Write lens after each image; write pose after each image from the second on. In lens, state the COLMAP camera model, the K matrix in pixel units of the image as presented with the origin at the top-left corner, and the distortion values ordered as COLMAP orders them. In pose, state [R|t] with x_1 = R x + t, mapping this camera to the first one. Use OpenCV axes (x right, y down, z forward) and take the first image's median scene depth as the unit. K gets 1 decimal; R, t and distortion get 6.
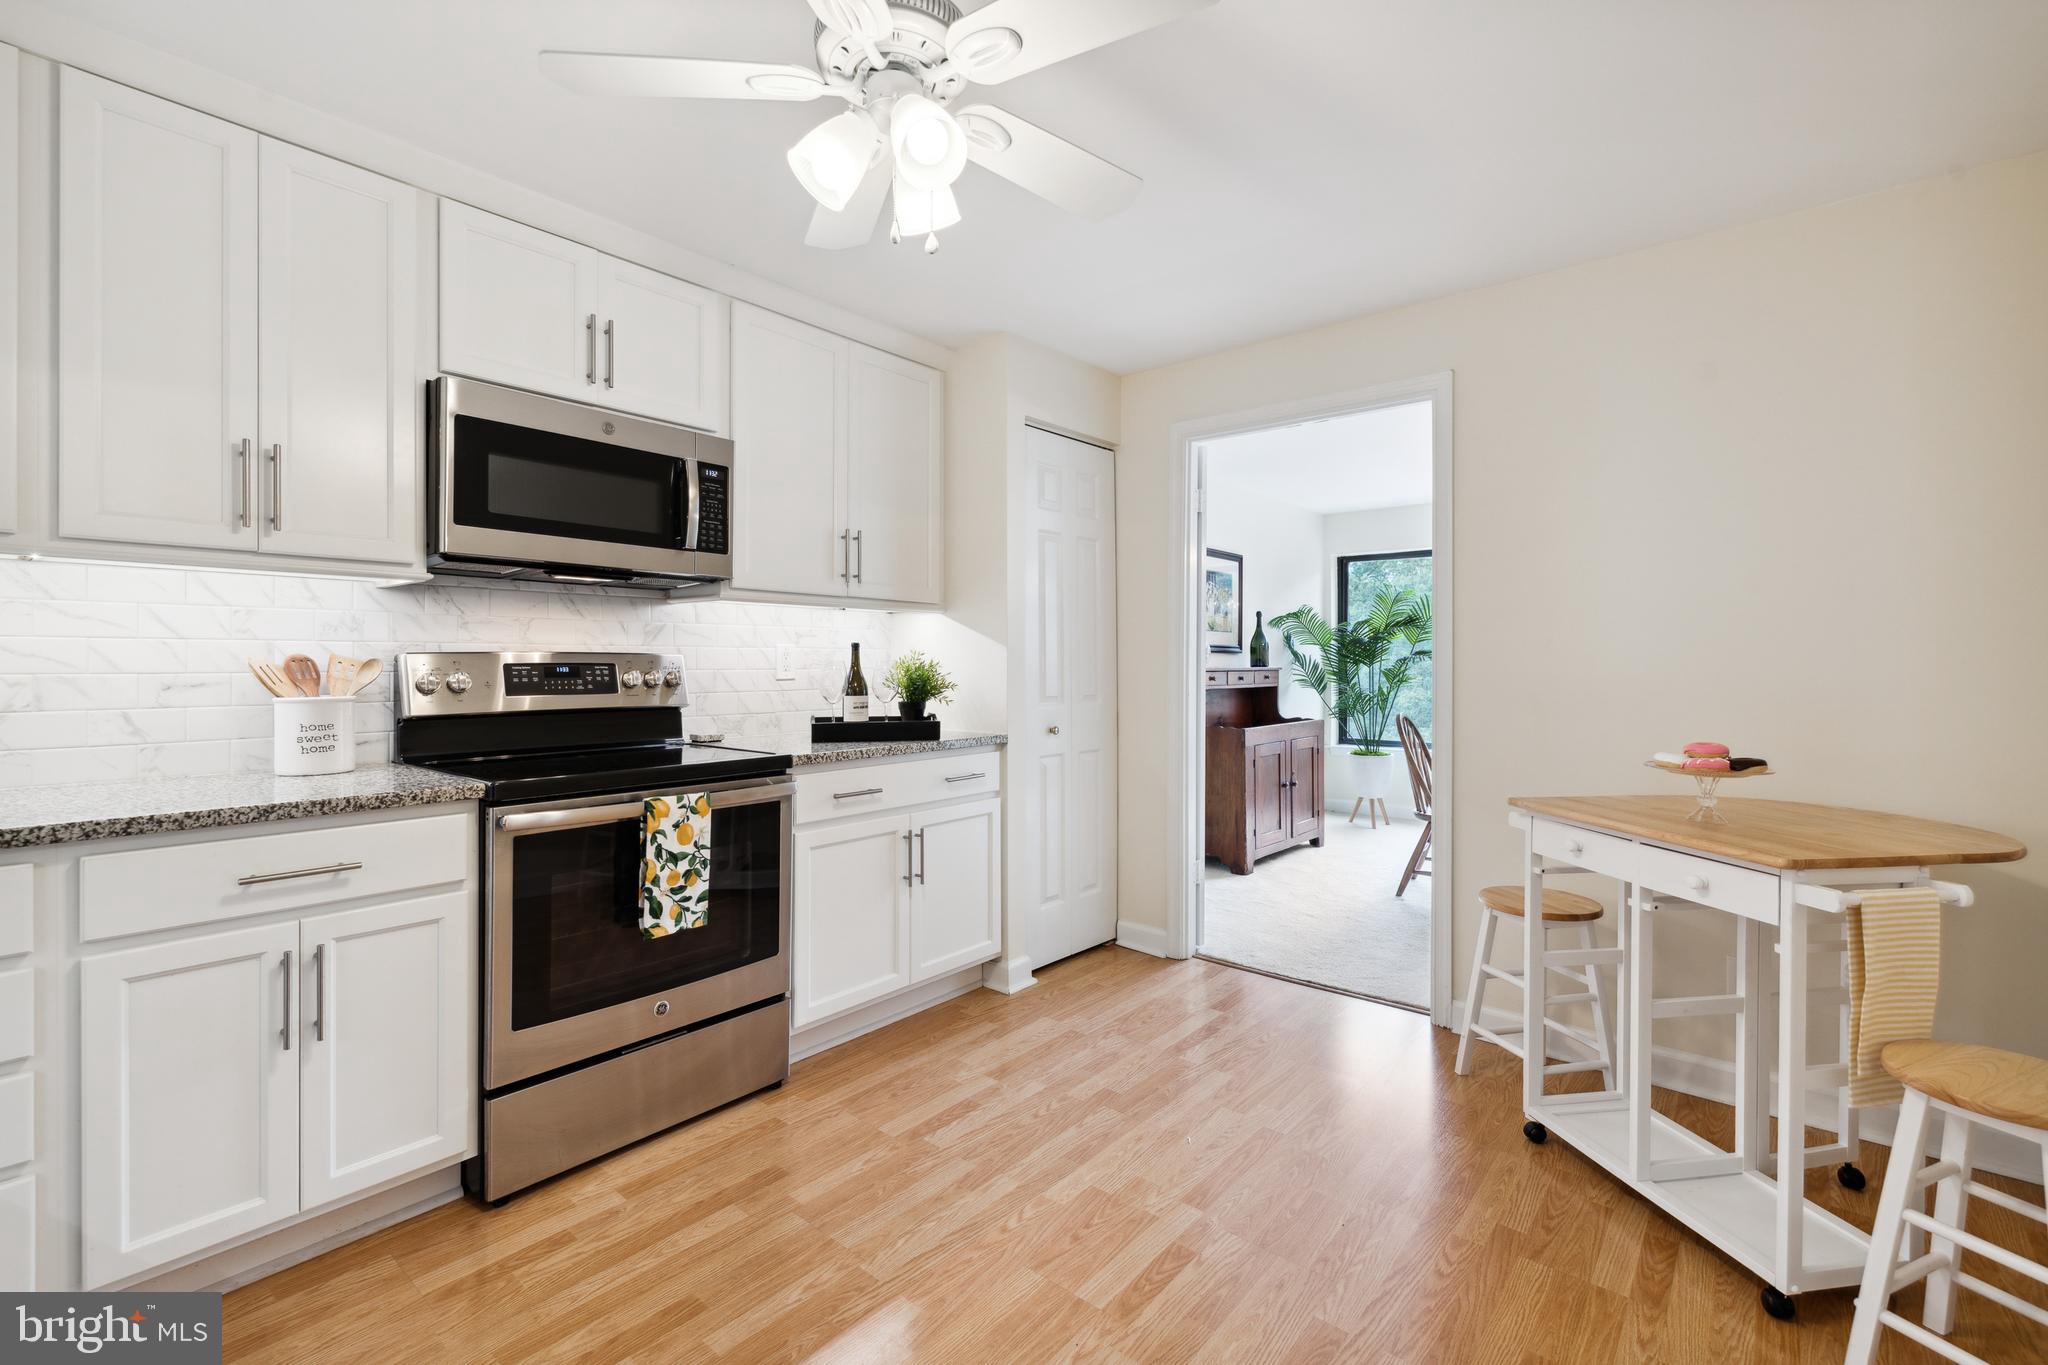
lens RADIAL K [[894.7, 0, 1024.7], [0, 894.7, 669.0], [0, 0, 1]] dist [0.024703, -0.011497]
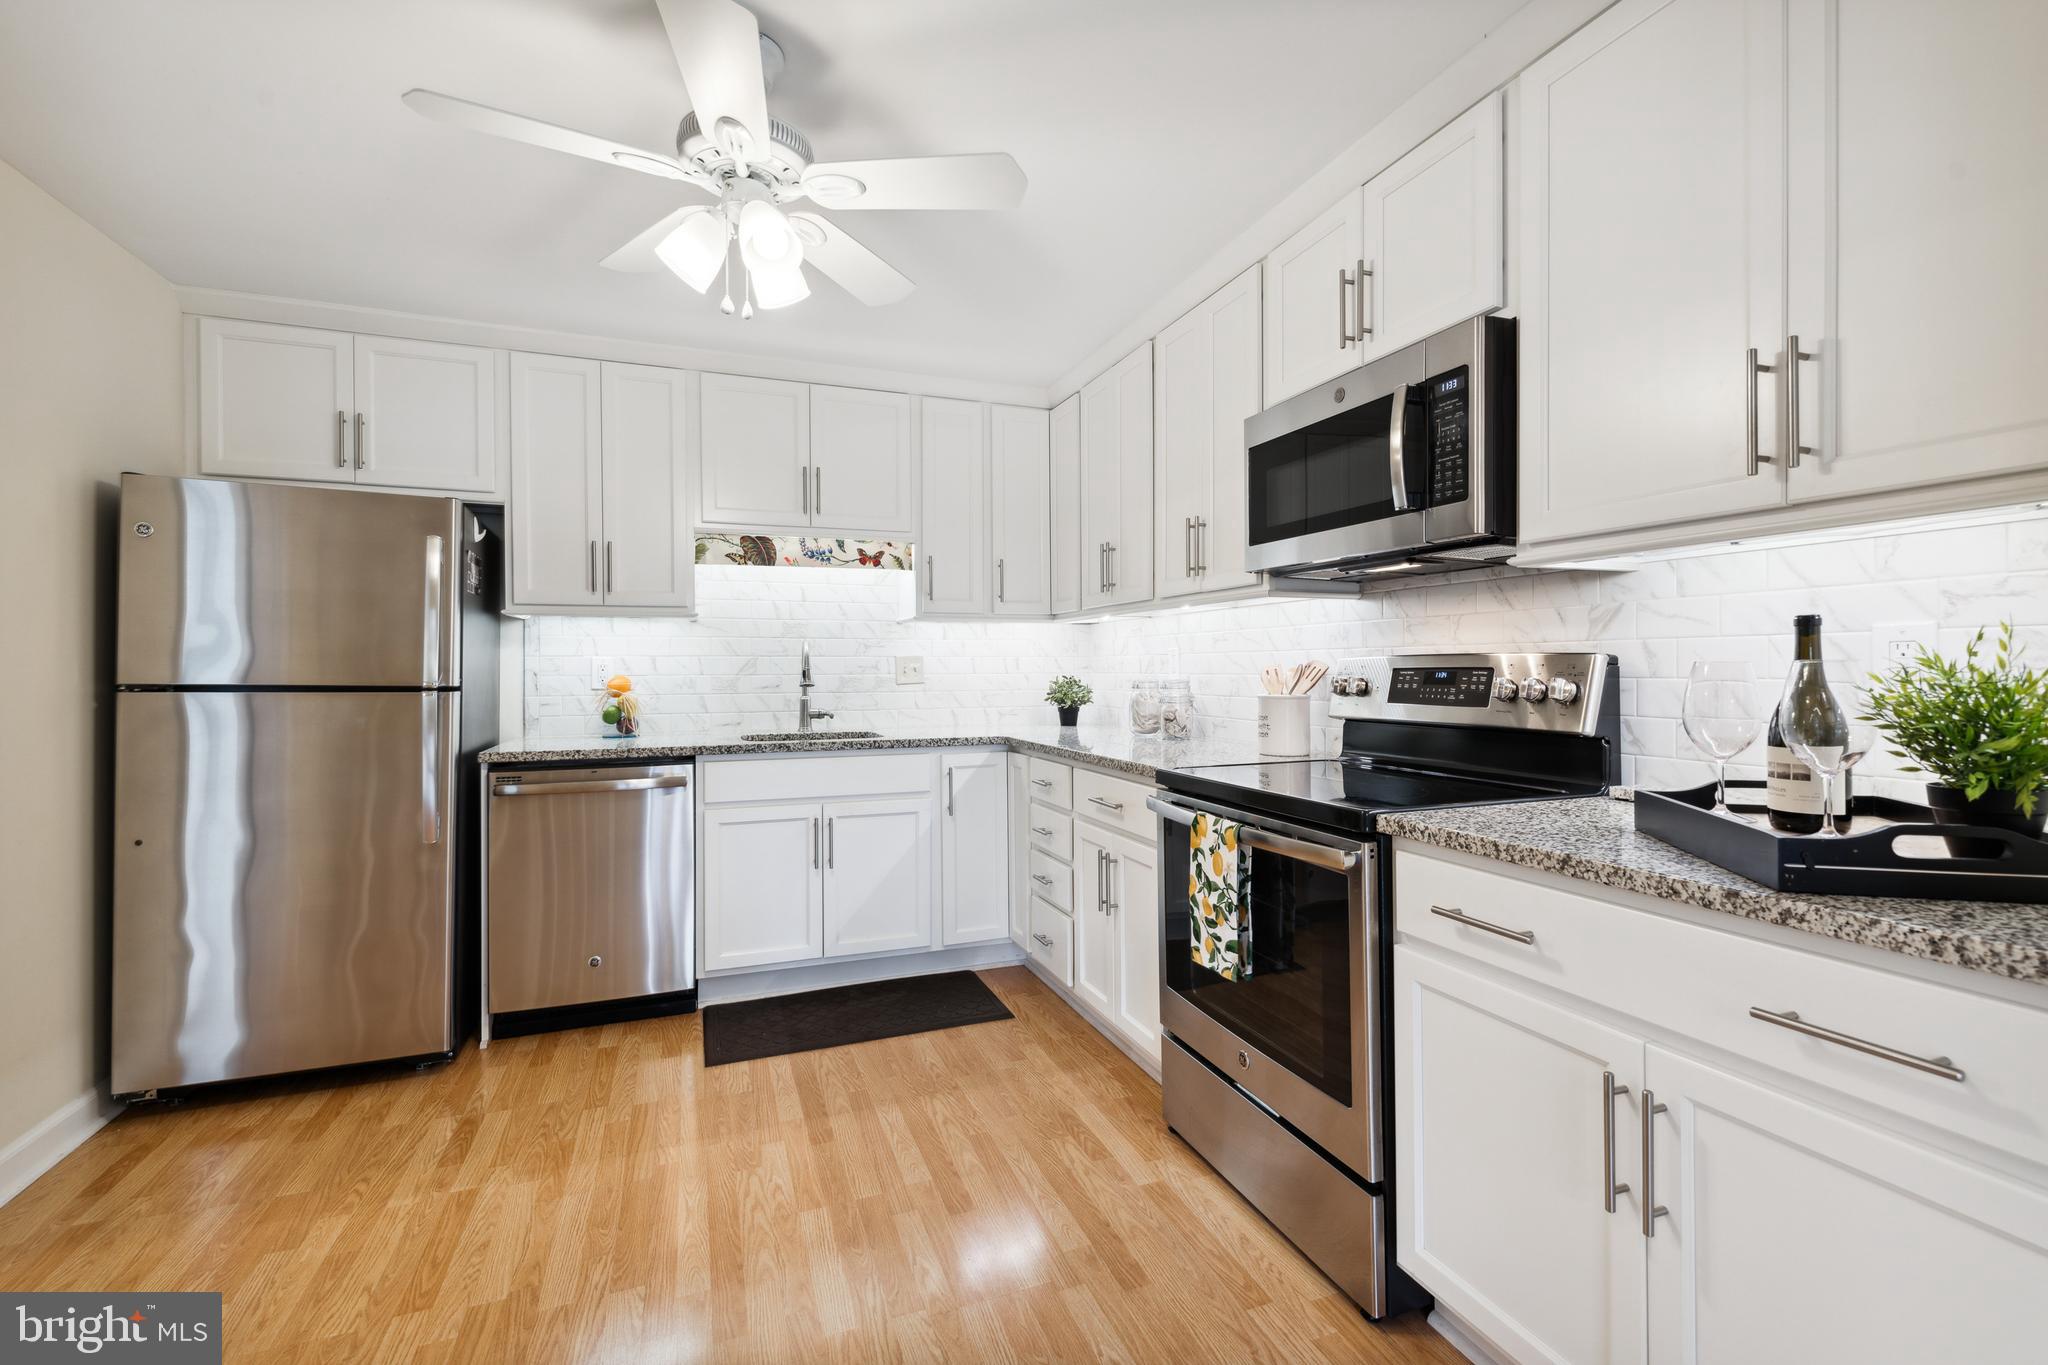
lens RADIAL K [[894.7, 0, 1024.7], [0, 894.7, 669.0], [0, 0, 1]] dist [0.024703, -0.011497]
pose [[-0.489447, 0.002672, -0.872029, 0.417065], [-0.000792, 0.999994, 0.003508, -0.007864], [0.872033, 0.002408, -0.489441, 1.104012]]
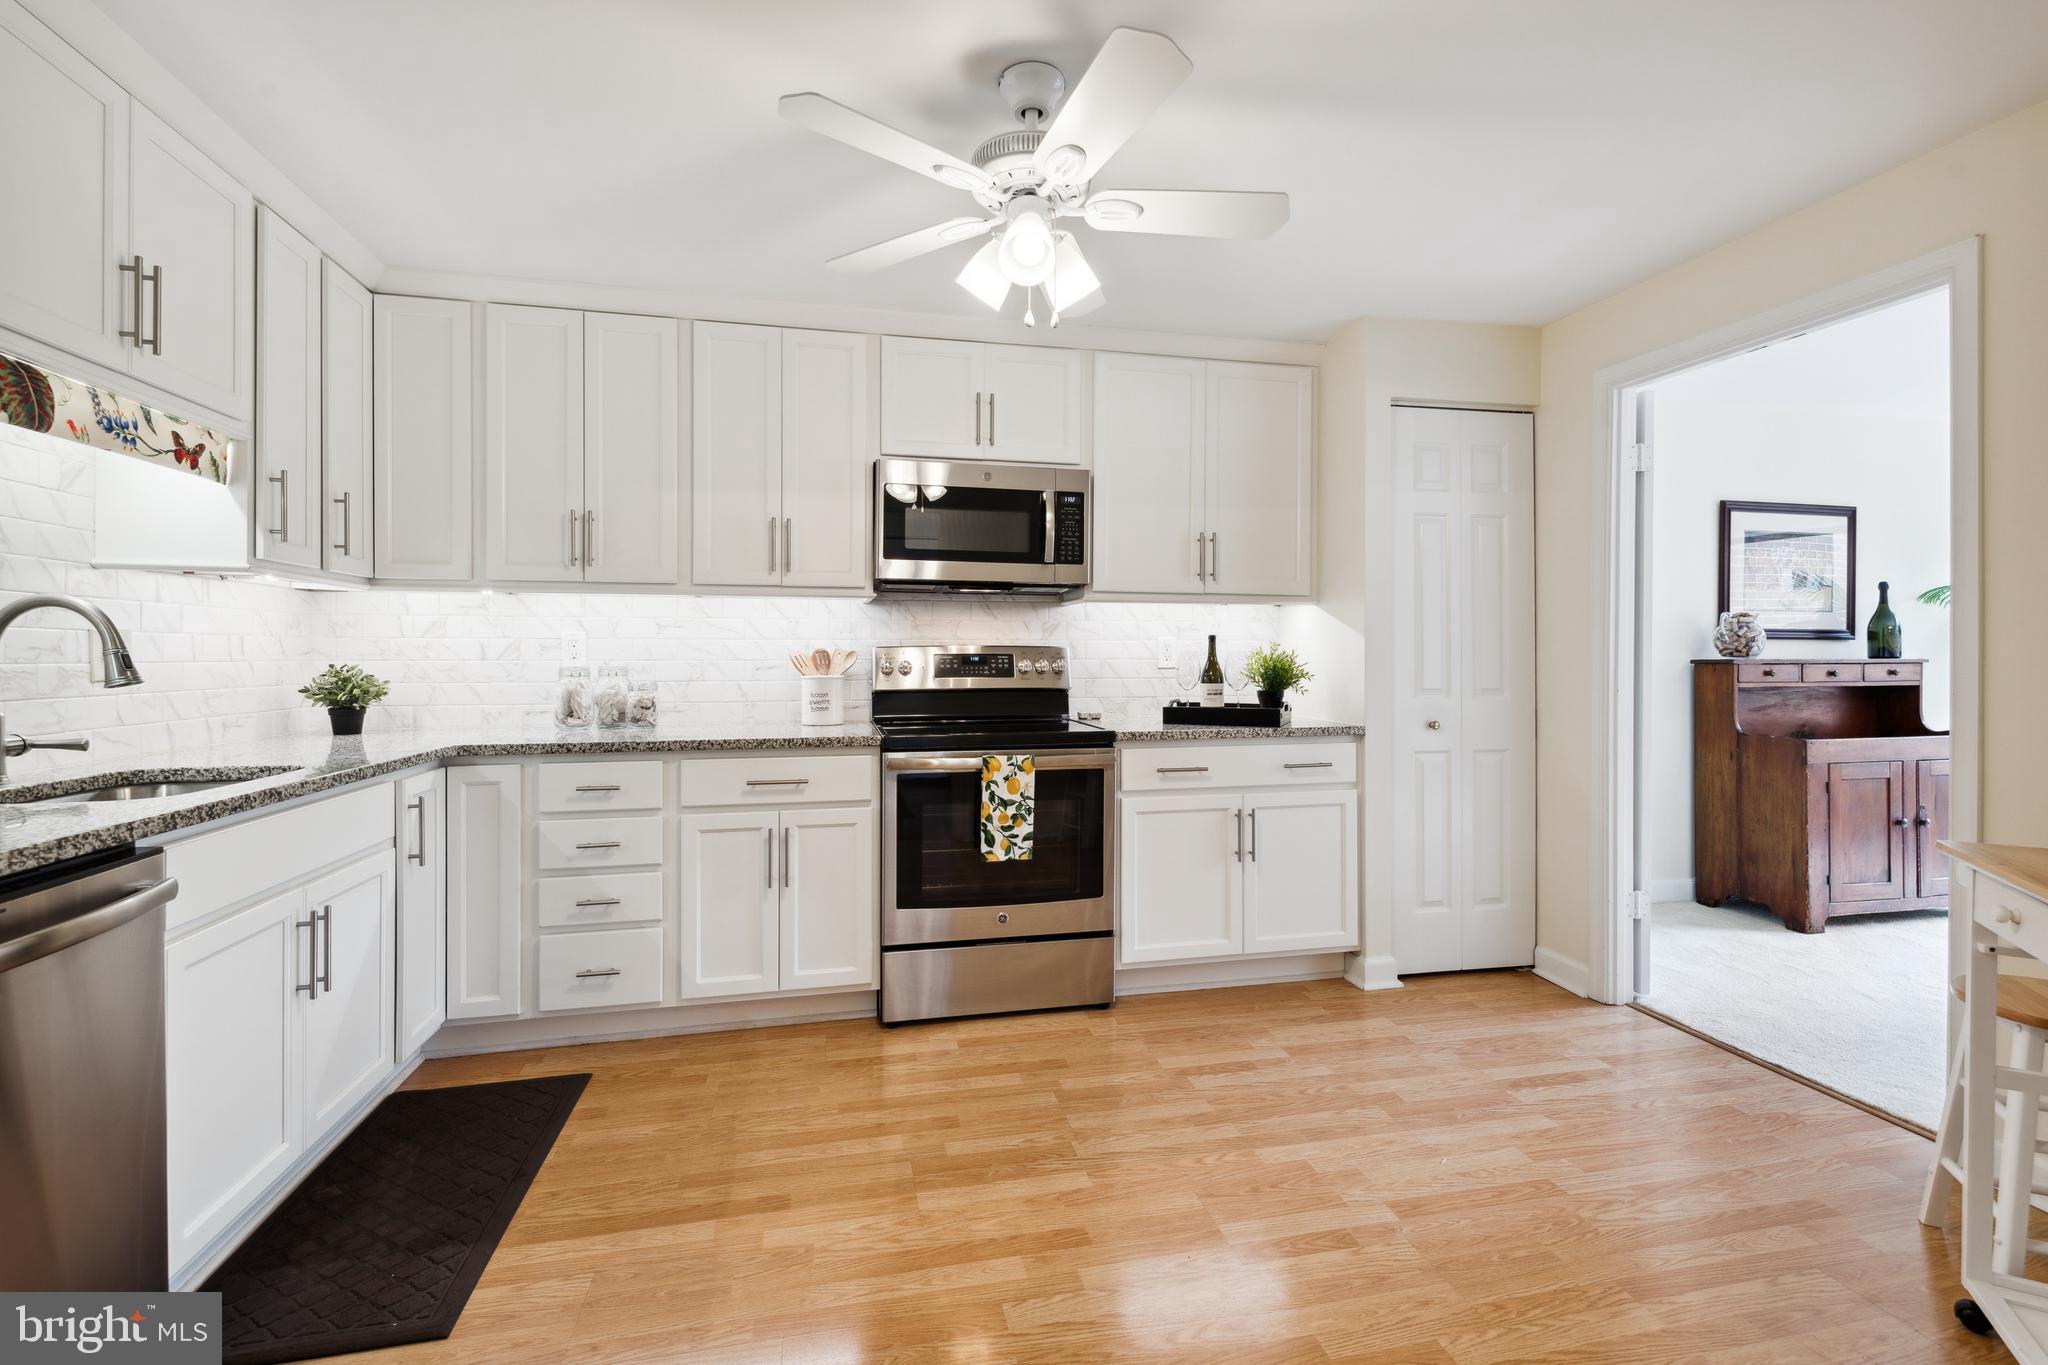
lens RADIAL K [[894.8, 0, 1023.8], [0, 894.8, 659.2], [0, 0, 1]] dist [0.021603, -0.011085]
pose [[0.794429, 0.002414, -0.607352, 0.363524], [-0.002908, 0.999996, 0.000172, 0.000946], [0.607350, 0.001629, 0.794433, -0.013151]]
